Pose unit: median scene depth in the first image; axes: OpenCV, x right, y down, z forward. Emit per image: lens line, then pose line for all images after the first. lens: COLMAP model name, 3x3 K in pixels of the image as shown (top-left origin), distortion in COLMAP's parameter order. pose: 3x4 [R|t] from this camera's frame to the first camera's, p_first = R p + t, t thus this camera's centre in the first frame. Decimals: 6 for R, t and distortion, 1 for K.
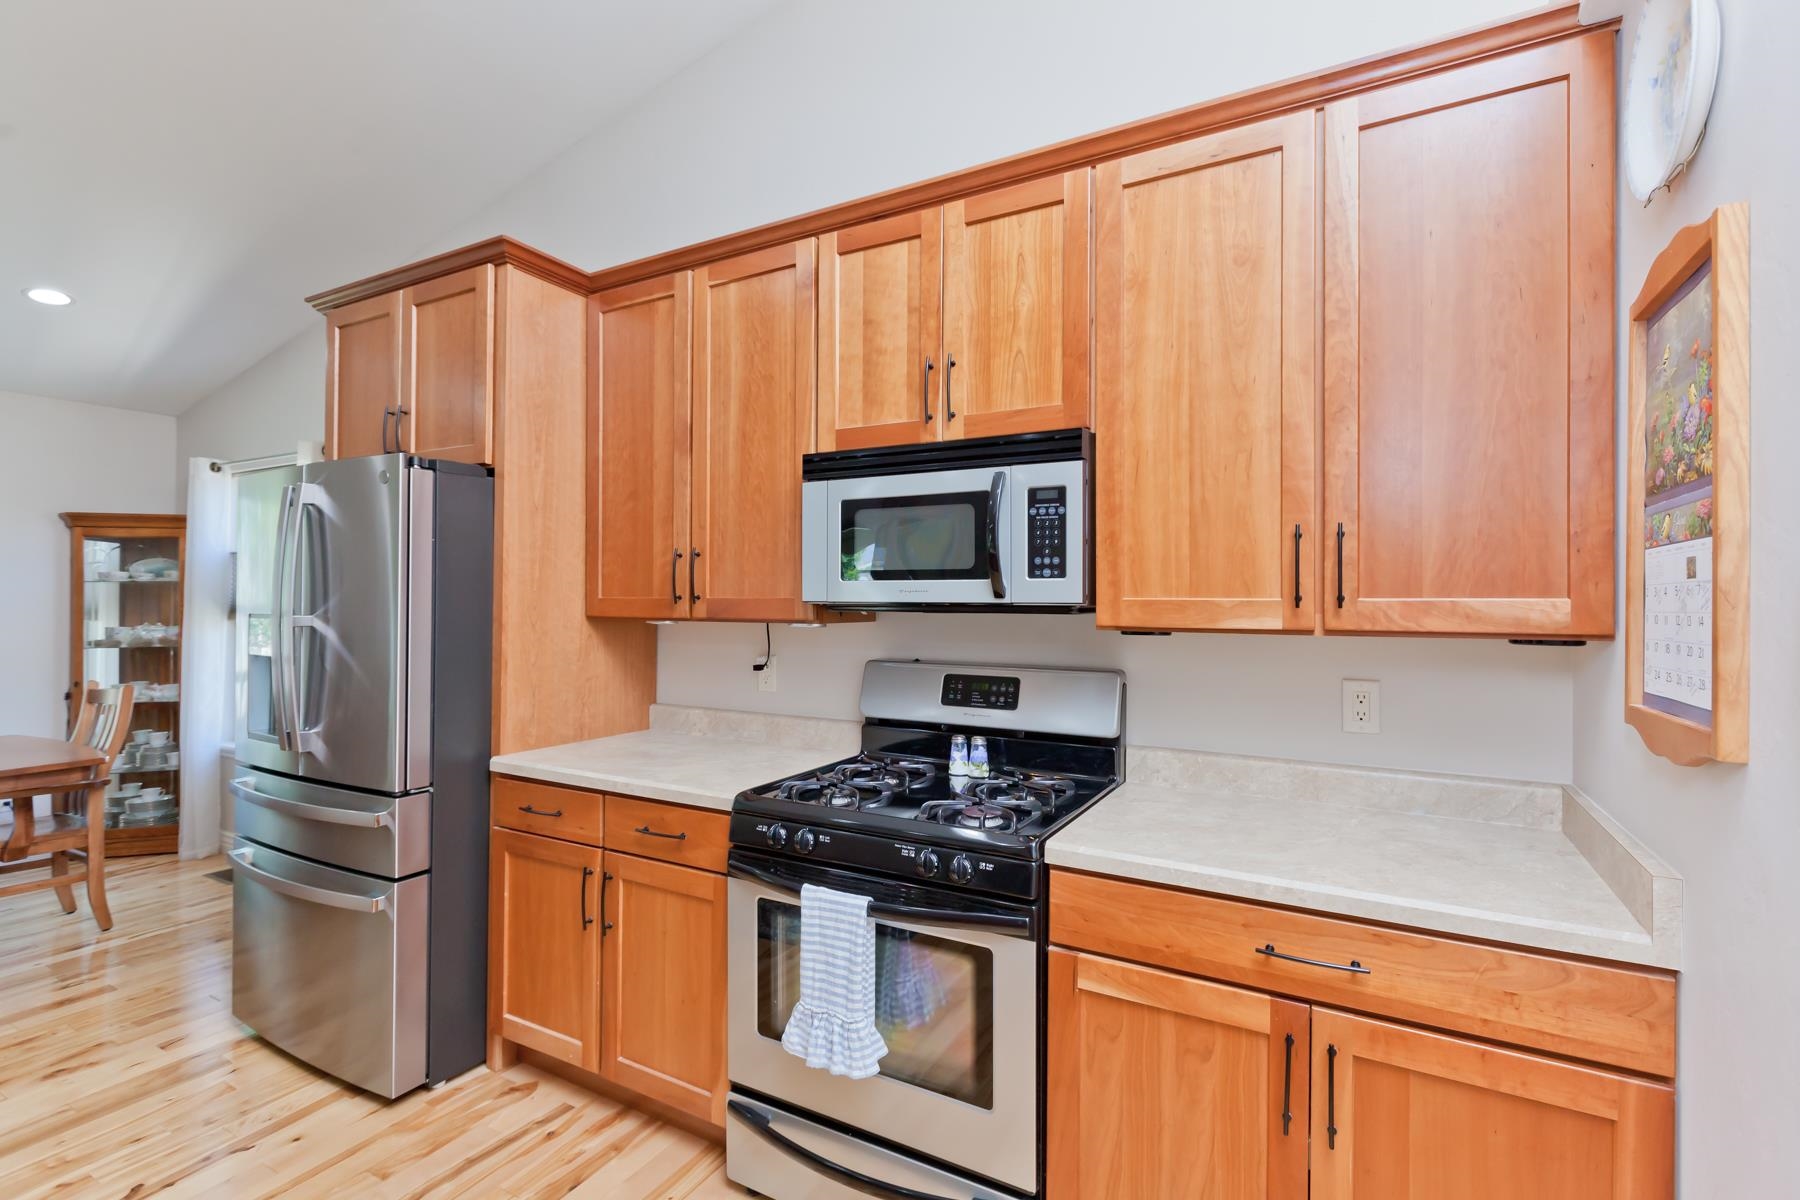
lens RADIAL K [[823.4, 0, 910.4], [0, 823.4, 597.9], [0, 0, 1]] dist [0.004109, -0.000925]
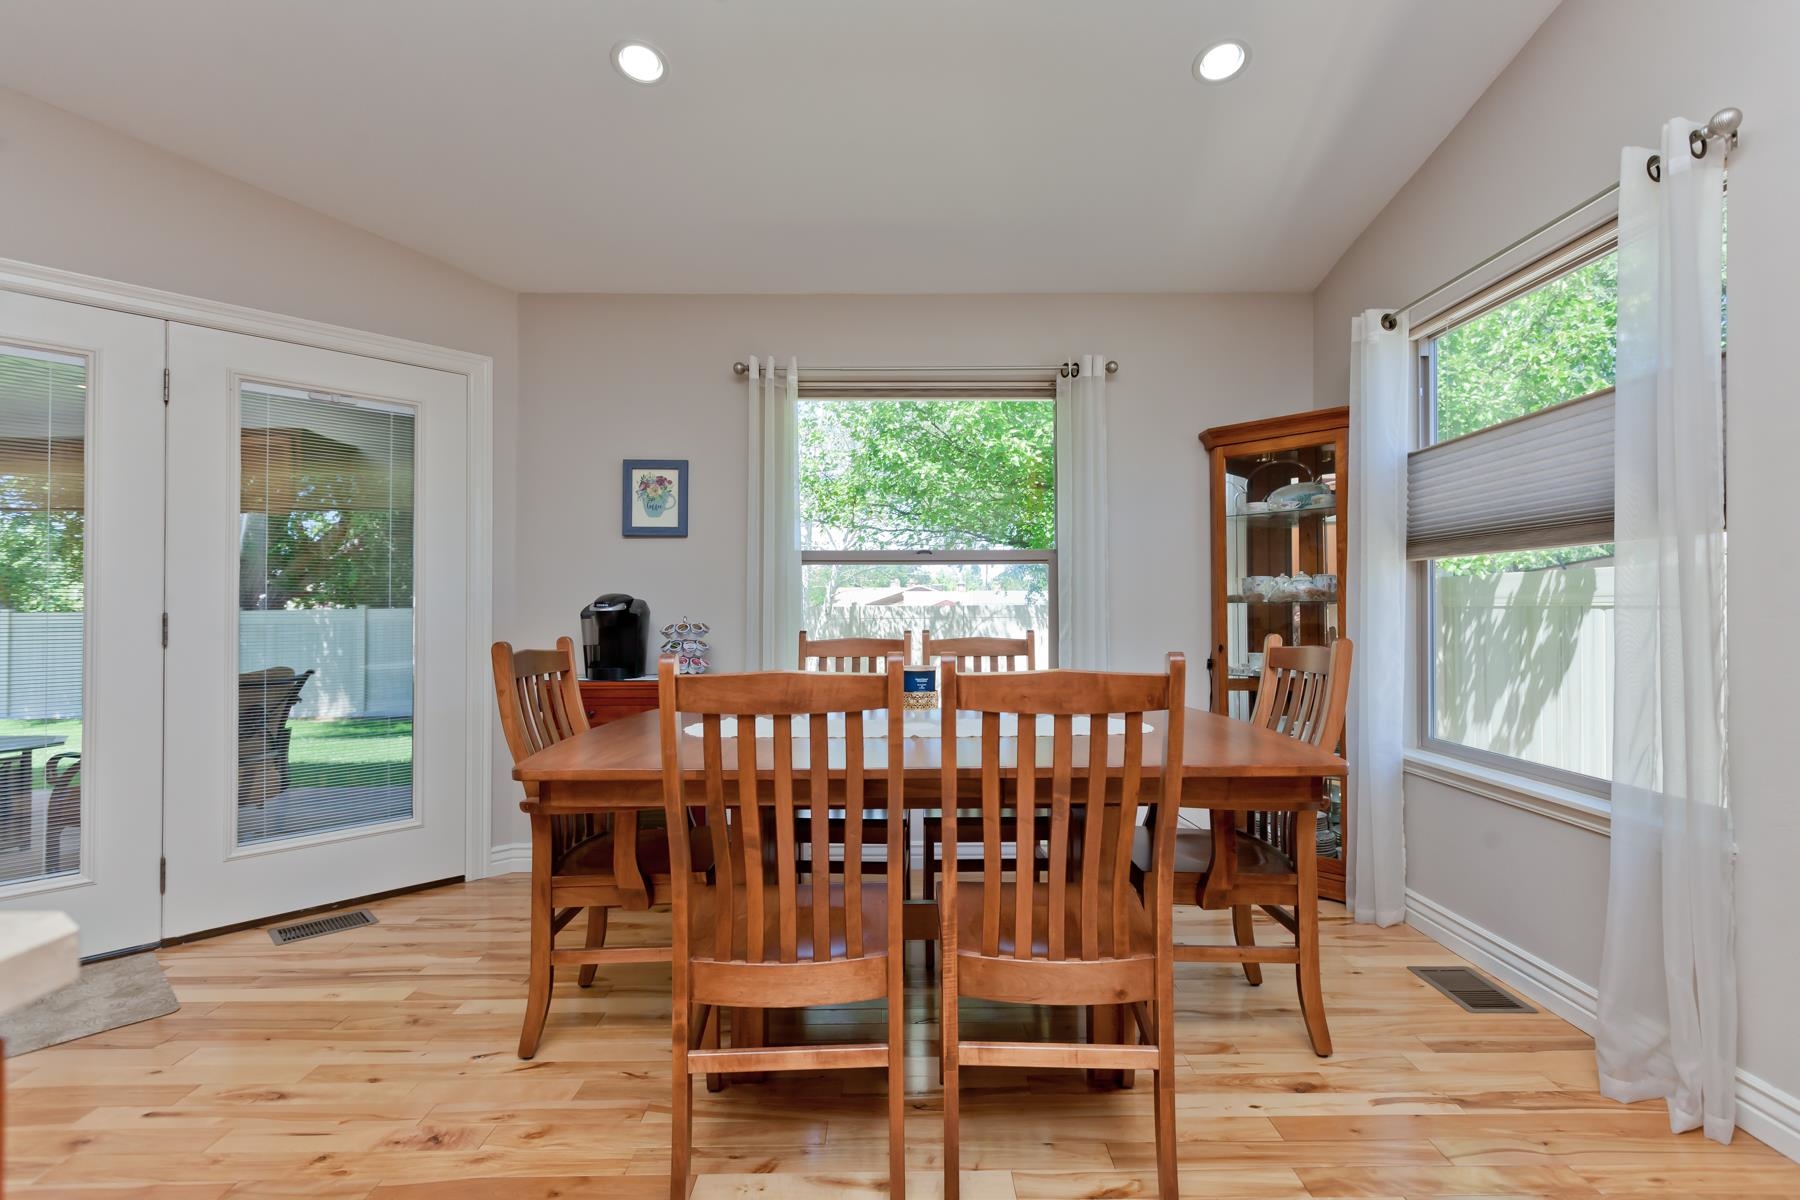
lens RADIAL K [[811.1, 0, 907.9], [0, 811.1, 597.9], [0, 0, 1]] dist [-0.000244, -0.000057]
pose [[0.495986, -0.022964, -0.868027, -0.975143], [0.007378, 0.999726, -0.022233, 0.141880], [0.868299, 0.004623, 0.496019, 0.724446]]
